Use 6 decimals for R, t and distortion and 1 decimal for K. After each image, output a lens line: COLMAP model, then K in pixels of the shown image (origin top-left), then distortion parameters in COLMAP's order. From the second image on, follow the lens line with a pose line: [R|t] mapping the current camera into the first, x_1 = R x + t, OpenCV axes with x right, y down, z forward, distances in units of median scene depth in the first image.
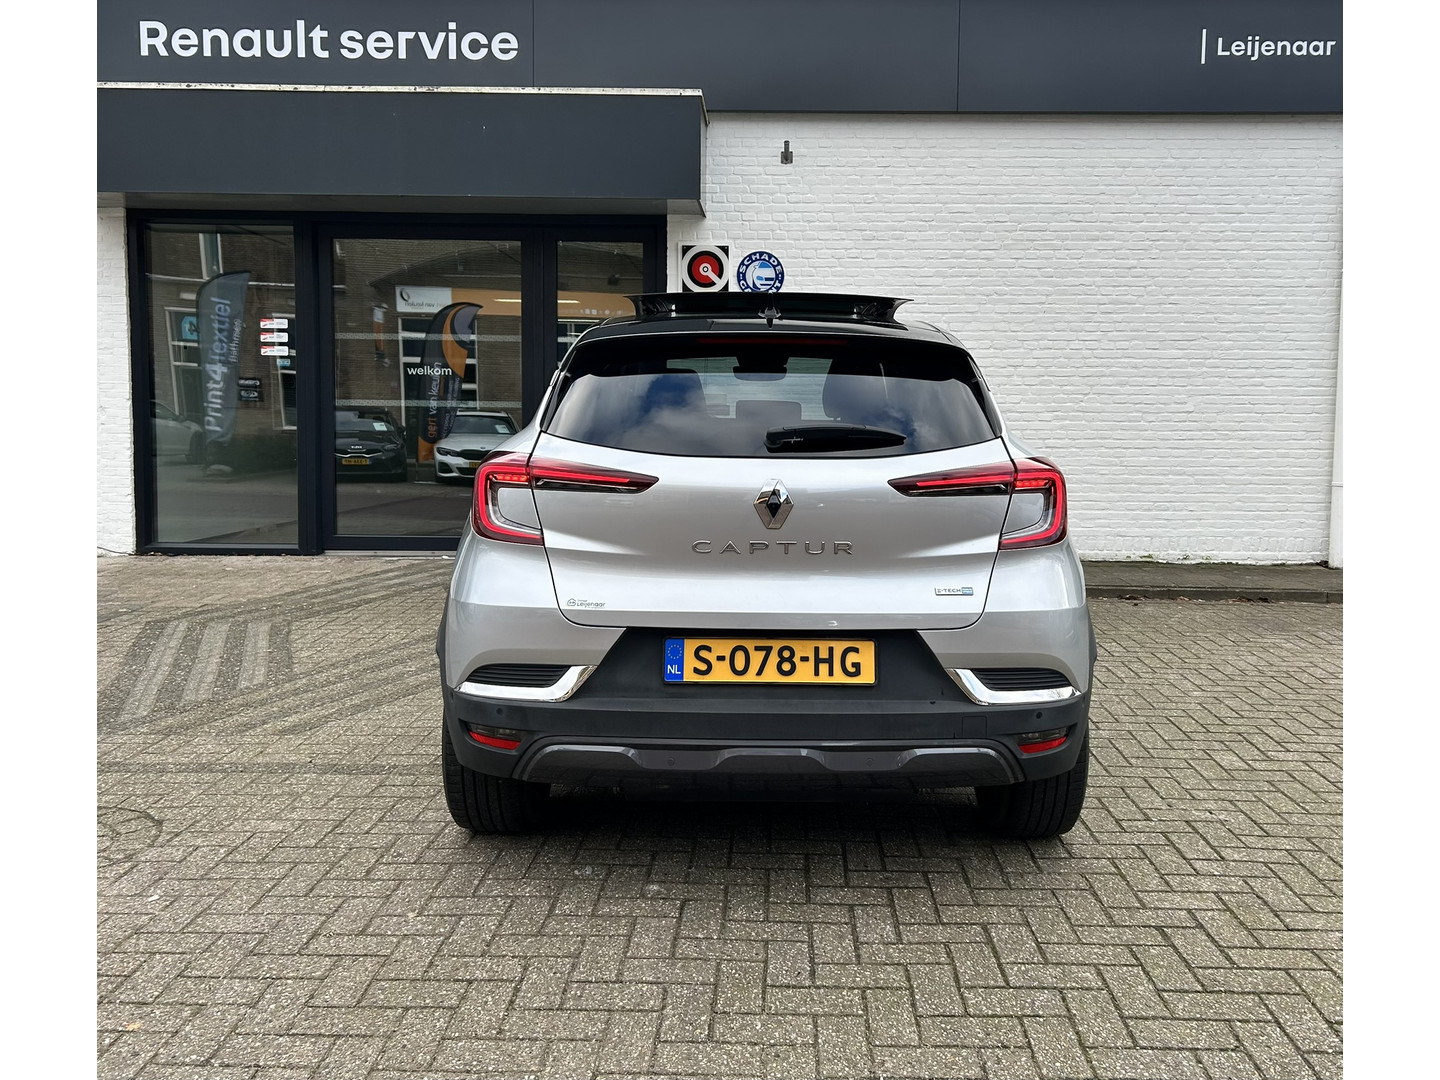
lens RADIAL K [[1107.1, 0, 762.6], [0, 1107.1, 514.9], [0, 0, 1]] dist [0.020368, -0.011327]
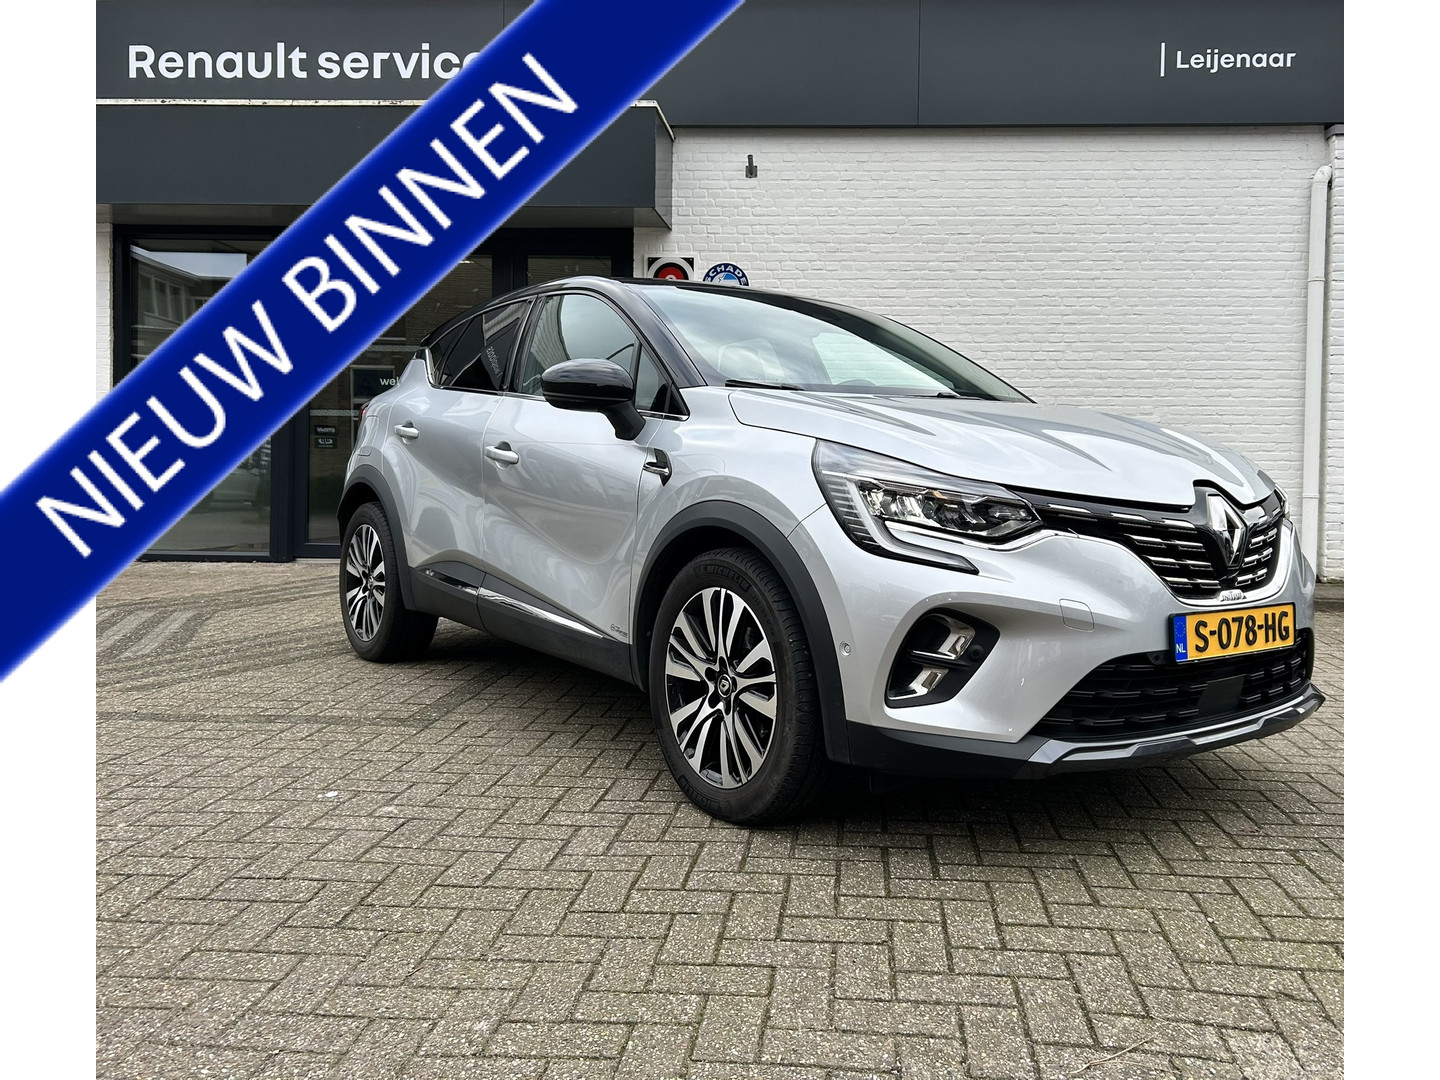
lens RADIAL K [[1101.0, 0, 800.4], [0, 1101.0, 520.7], [0, 0, 1]] dist [0.021097, -0.014450]
pose [[0.999374, 0.005435, -0.034955, 0.105416], [-0.007122, 0.998807, -0.048311, 0.045367], [0.034651, 0.048529, 0.998221, 0.011518]]
